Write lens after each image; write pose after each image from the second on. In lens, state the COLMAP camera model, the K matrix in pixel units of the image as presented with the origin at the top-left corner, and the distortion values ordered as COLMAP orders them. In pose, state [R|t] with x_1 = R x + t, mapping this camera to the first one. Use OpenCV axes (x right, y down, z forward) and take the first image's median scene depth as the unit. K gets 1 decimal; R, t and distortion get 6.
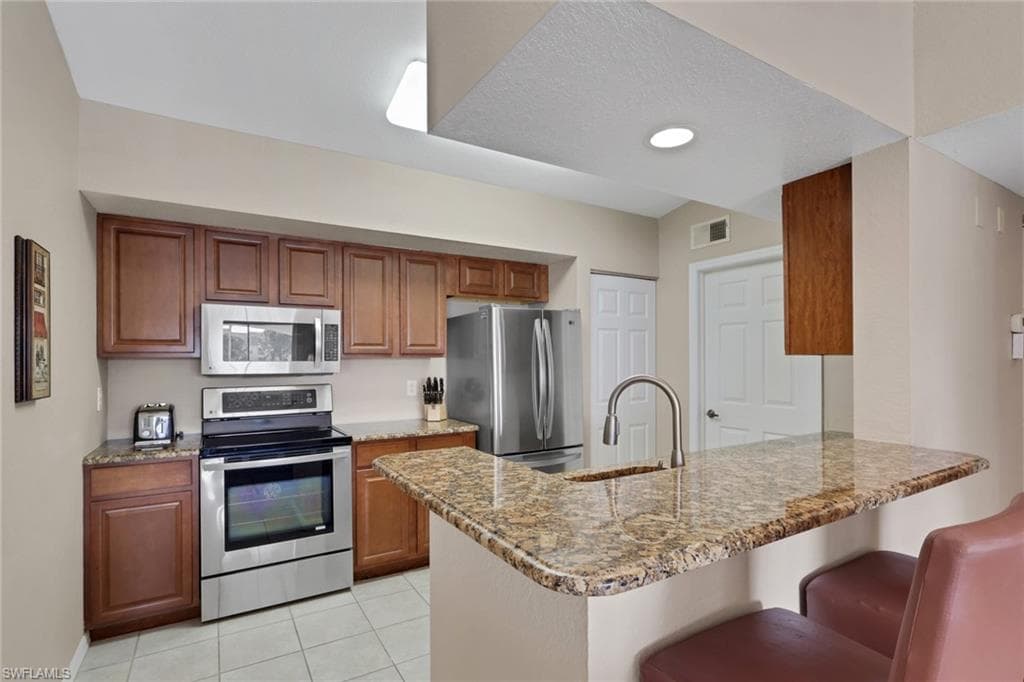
lens RADIAL K [[486.2, 0, 514.9], [0, 486.2, 357.5], [0, 0, 1]] dist [-0.001834, -0.000078]
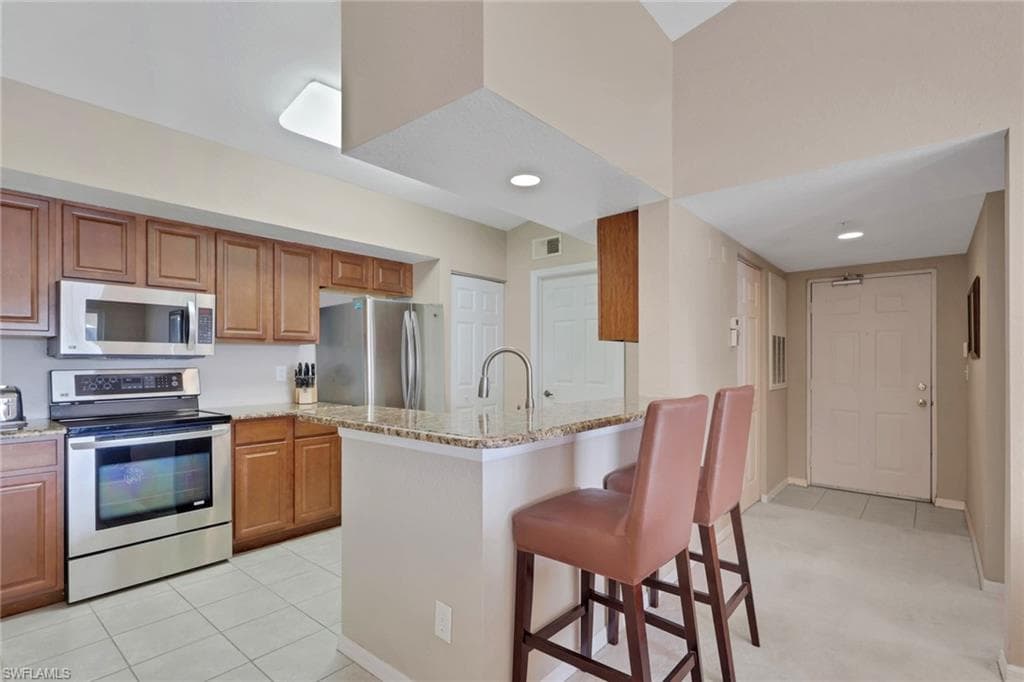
lens RADIAL K [[486.2, 0, 514.9], [0, 486.2, 357.5], [0, 0, 1]] dist [-0.001834, -0.000078]
pose [[0.947703, 0.006222, 0.319094, -0.089855], [-0.005513, 0.999980, -0.003125, 0.037909], [-0.319107, 0.001202, 0.947718, -0.190271]]
